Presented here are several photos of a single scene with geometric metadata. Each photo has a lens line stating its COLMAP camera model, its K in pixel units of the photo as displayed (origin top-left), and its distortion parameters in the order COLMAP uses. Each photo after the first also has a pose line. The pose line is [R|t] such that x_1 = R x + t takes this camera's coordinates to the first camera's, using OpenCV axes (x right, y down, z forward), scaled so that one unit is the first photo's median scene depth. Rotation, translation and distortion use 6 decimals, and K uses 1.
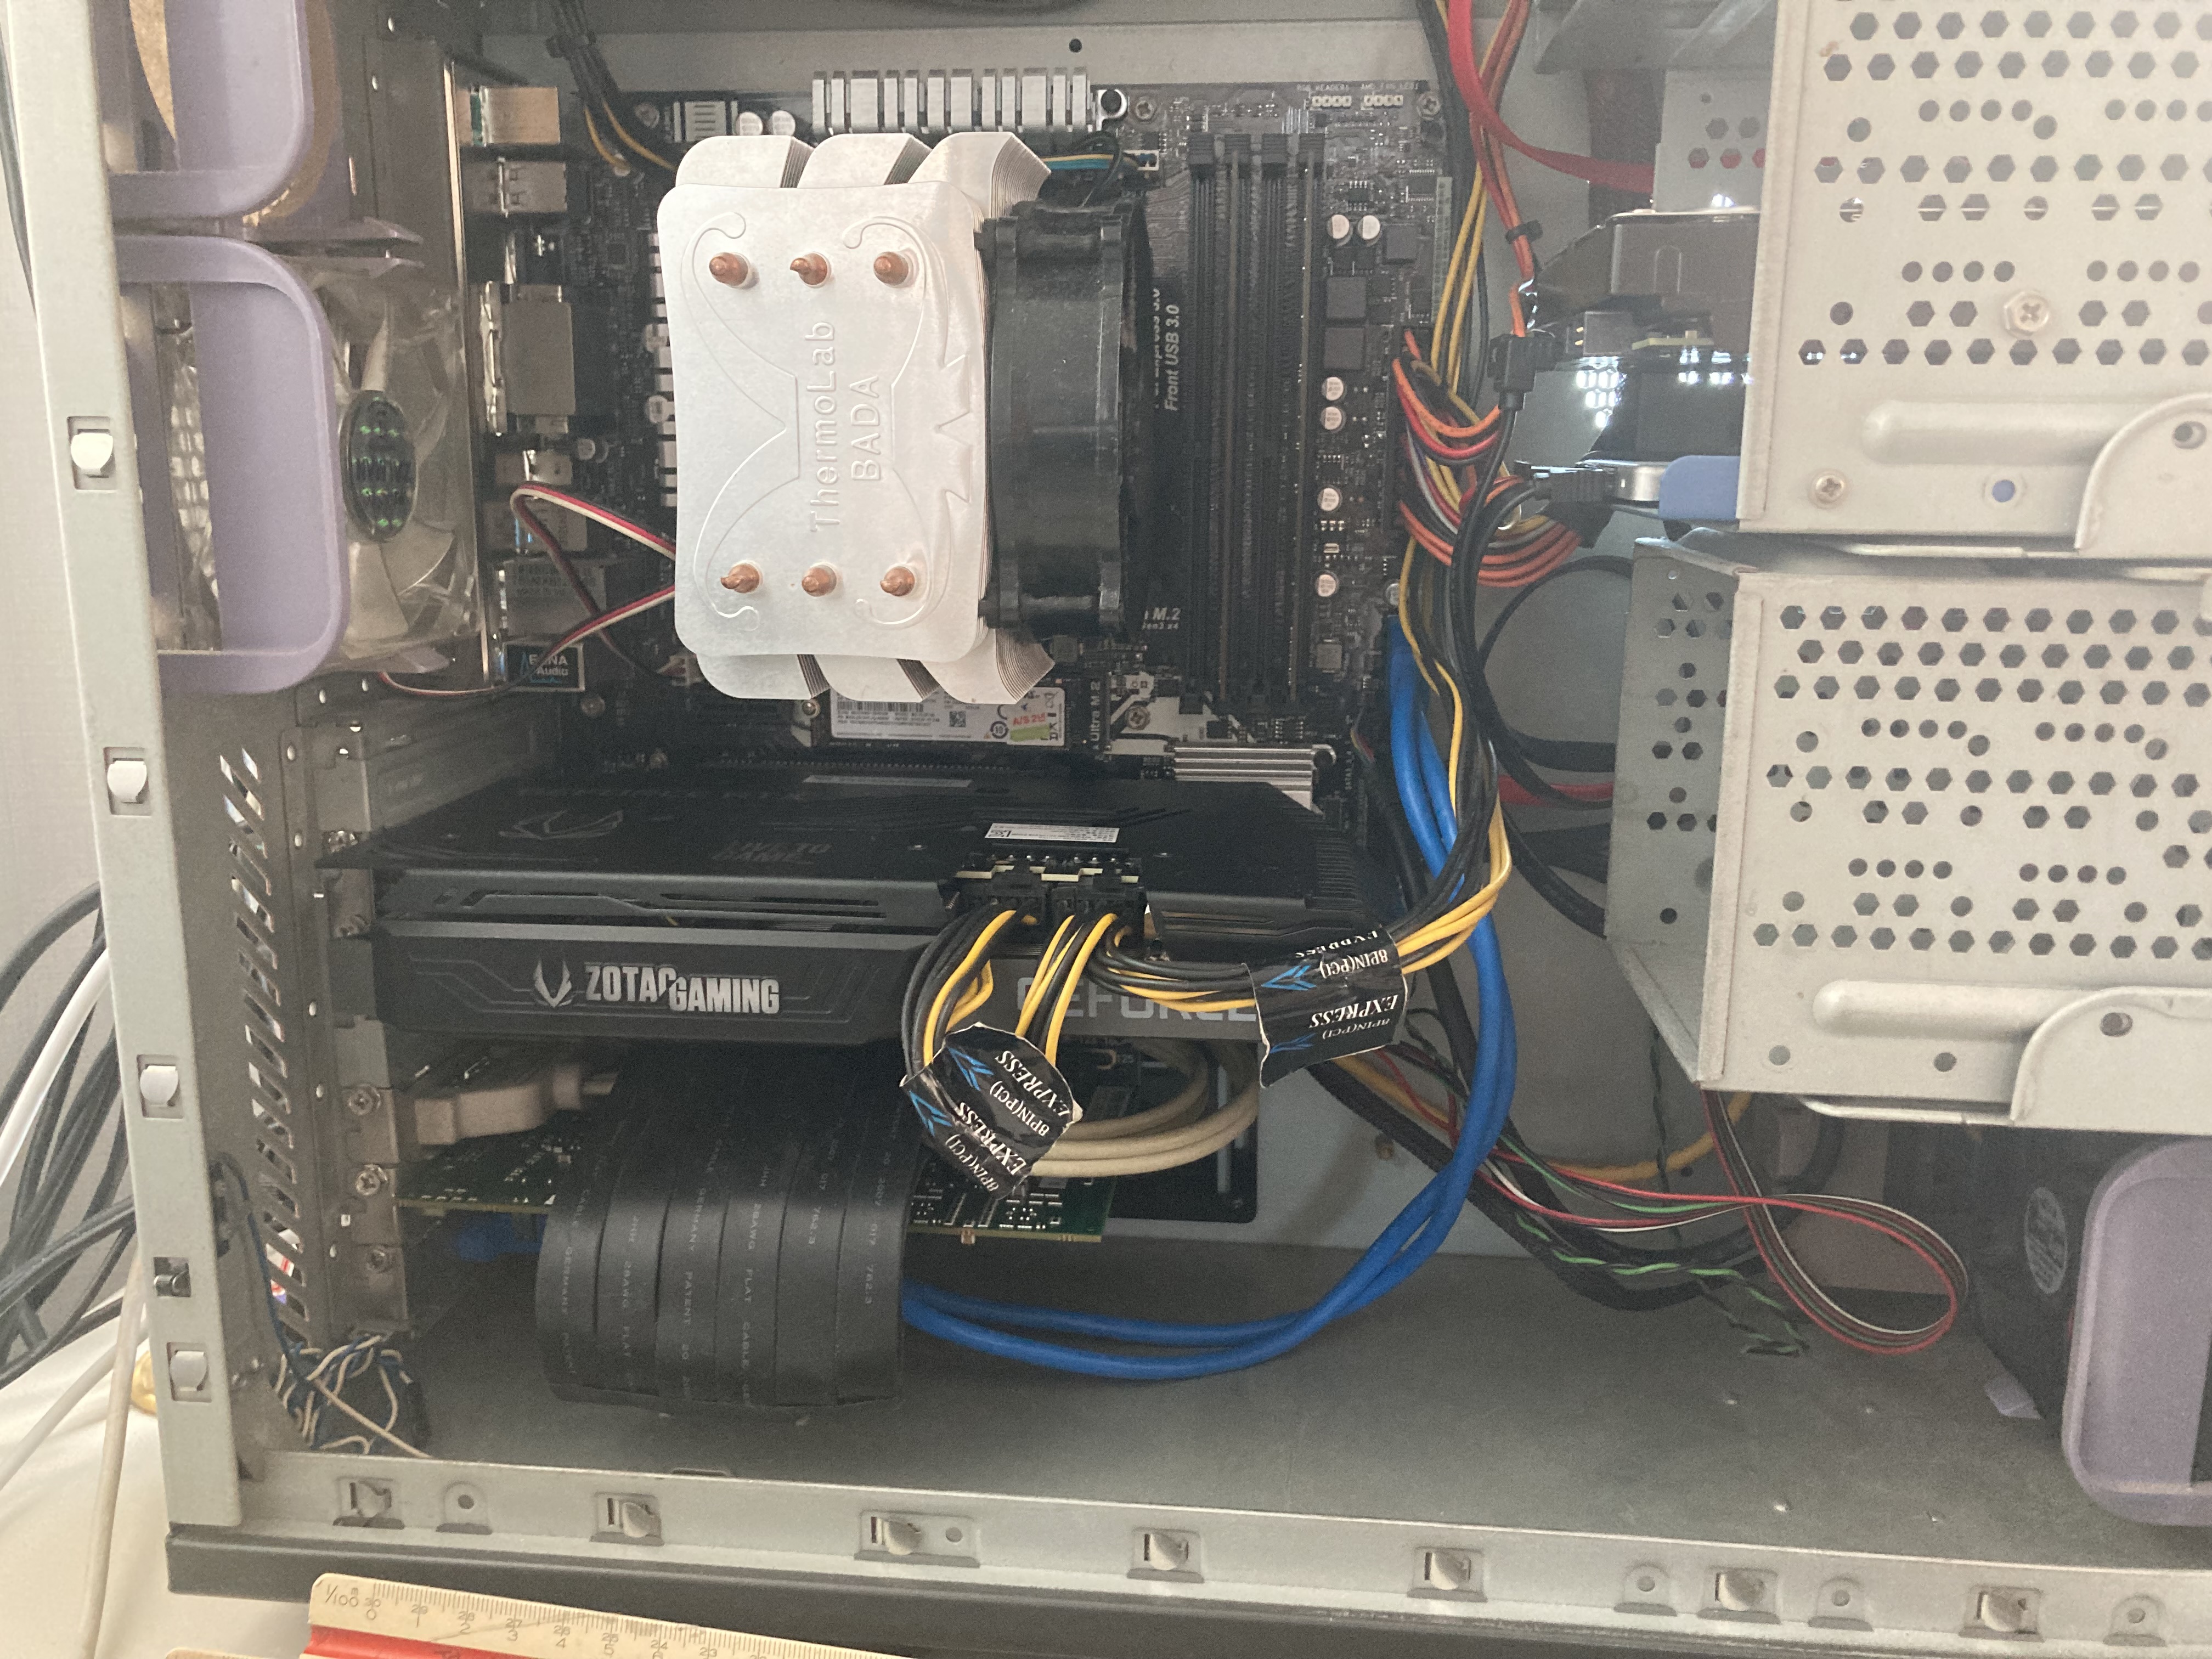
lens RADIAL K [[1856.7, 0, 1122.2], [0, 1856.7, 839.3], [0, 0, 1]] dist [0.026984, -0.015480]
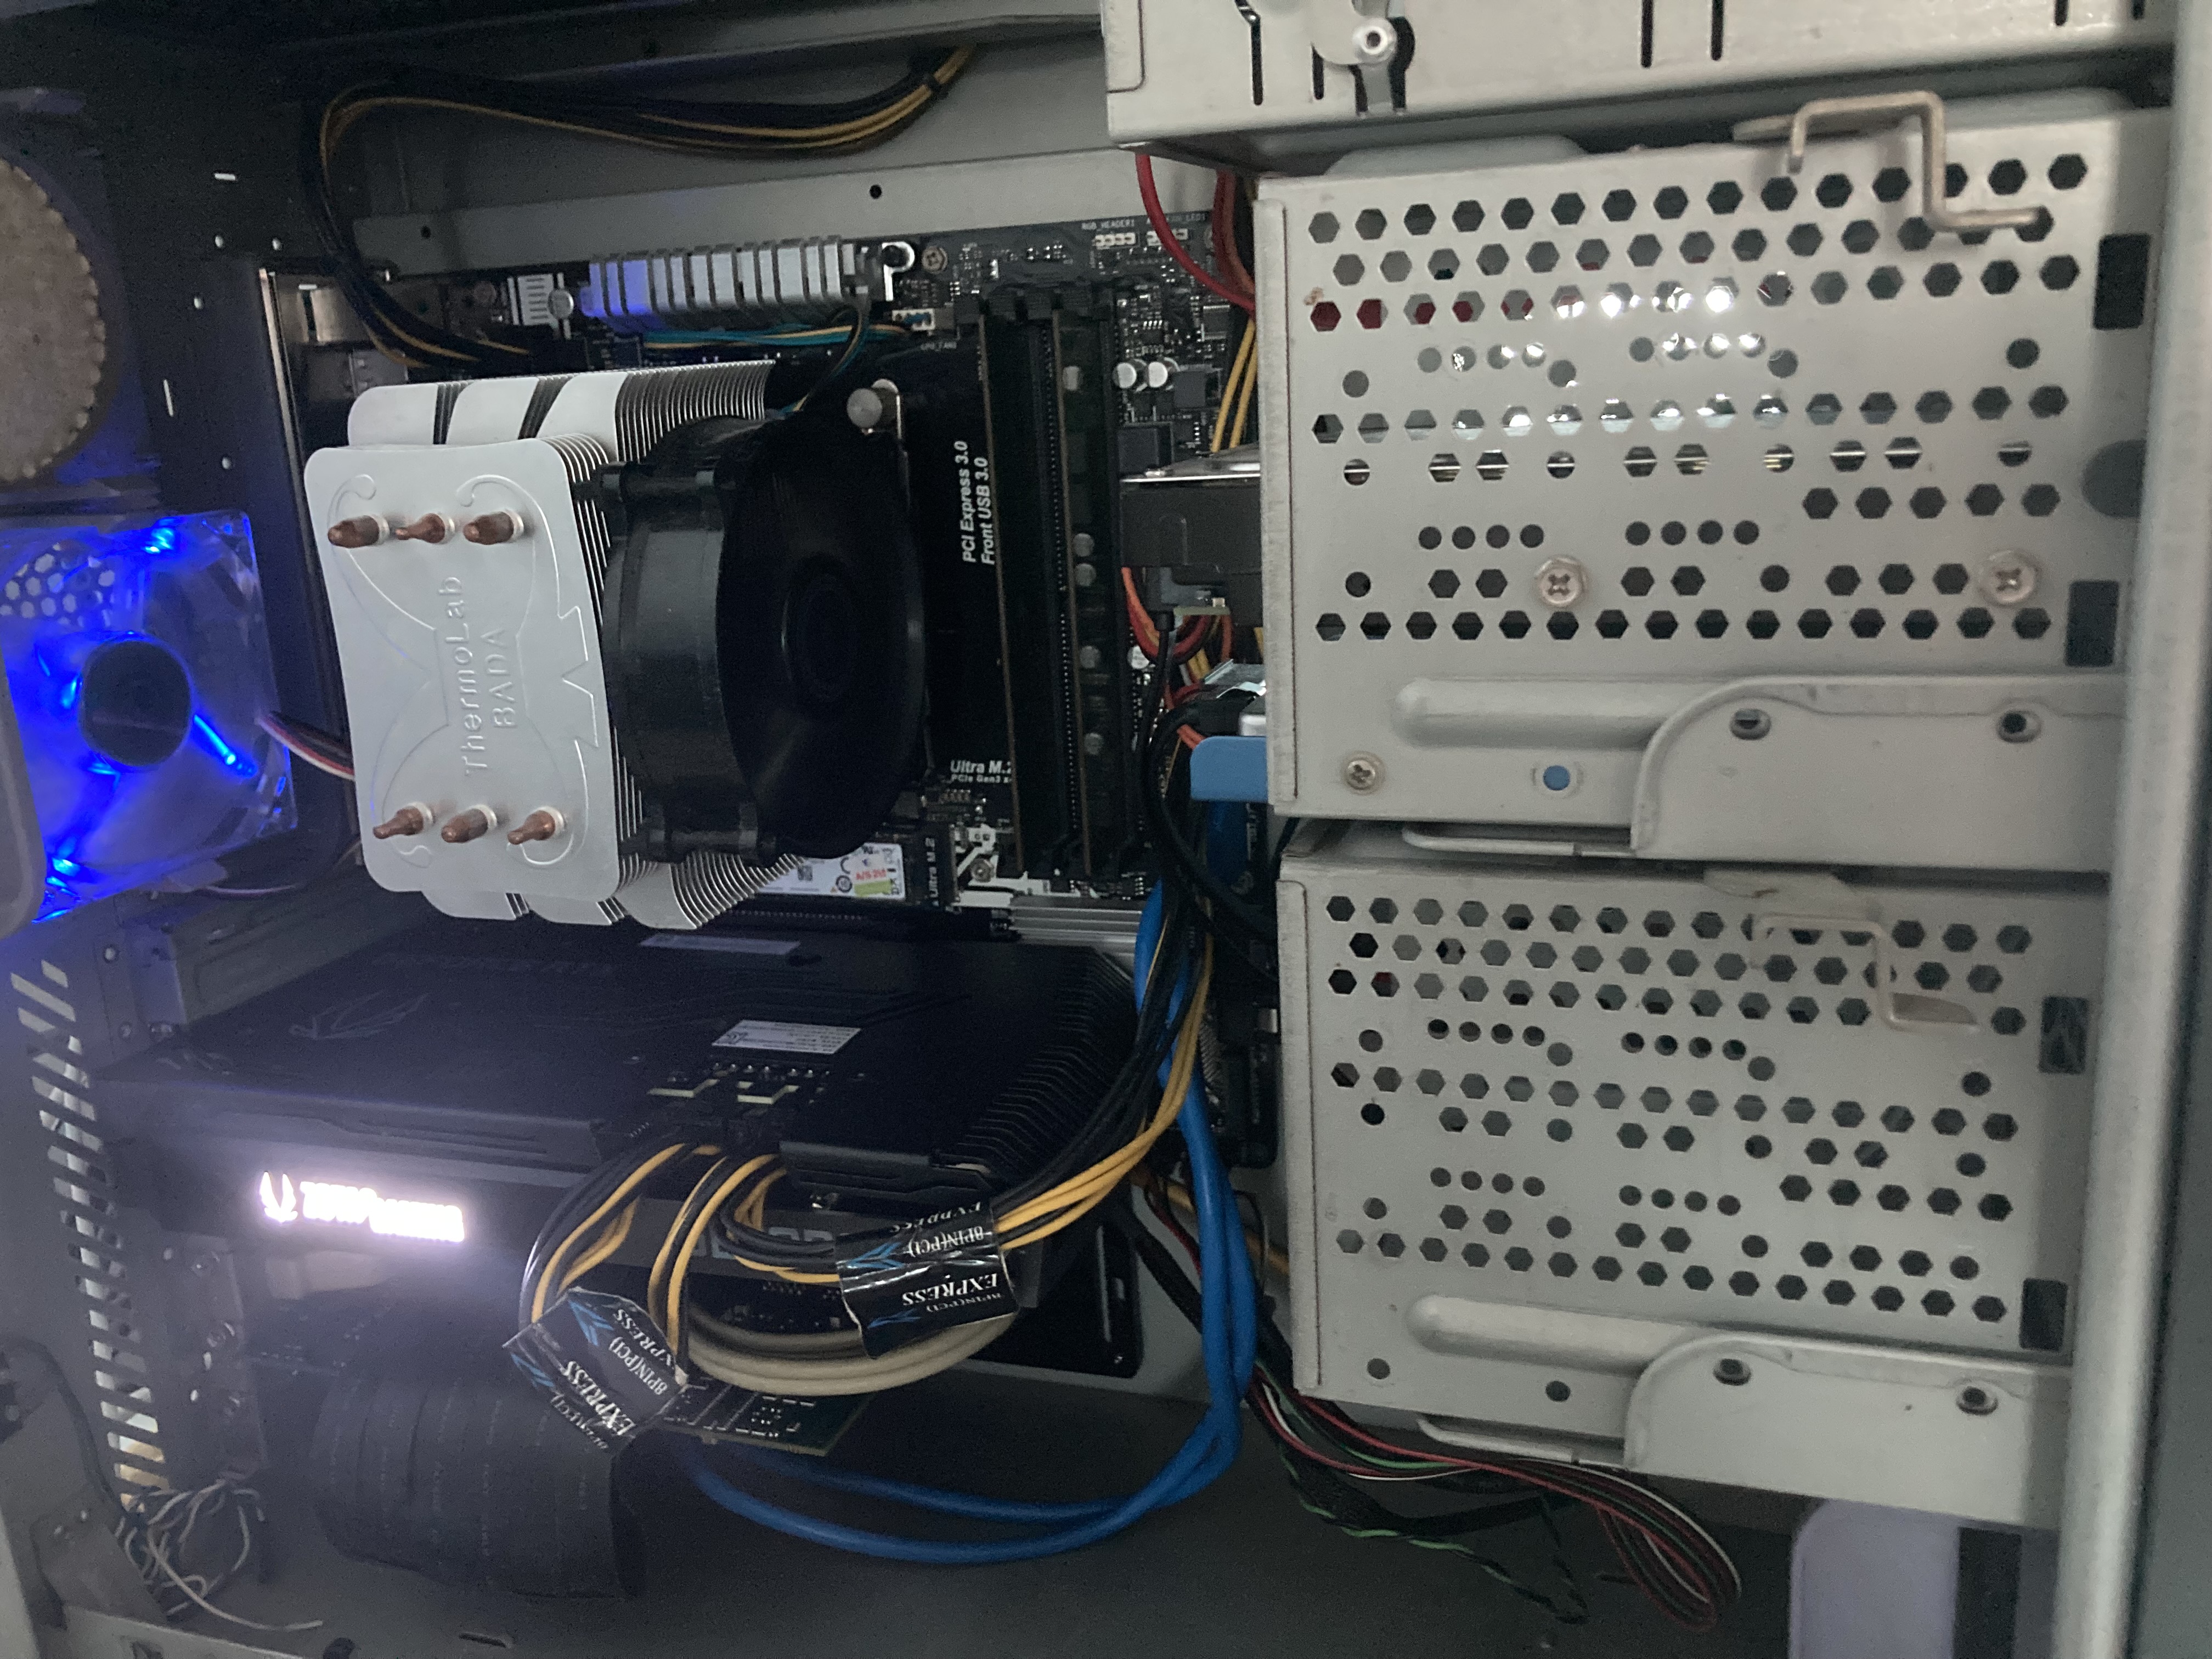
lens RADIAL K [[1856.7, 0, 1108.8], [0, 1856.7, 835.4], [0, 0, 1]] dist [0.026984, -0.015480]
pose [[0.974228, -0.001528, -0.225561, 0.441604], [0.012039, 0.998904, 0.045229, -0.191967], [0.225244, -0.046779, 0.973179, 0.101695]]
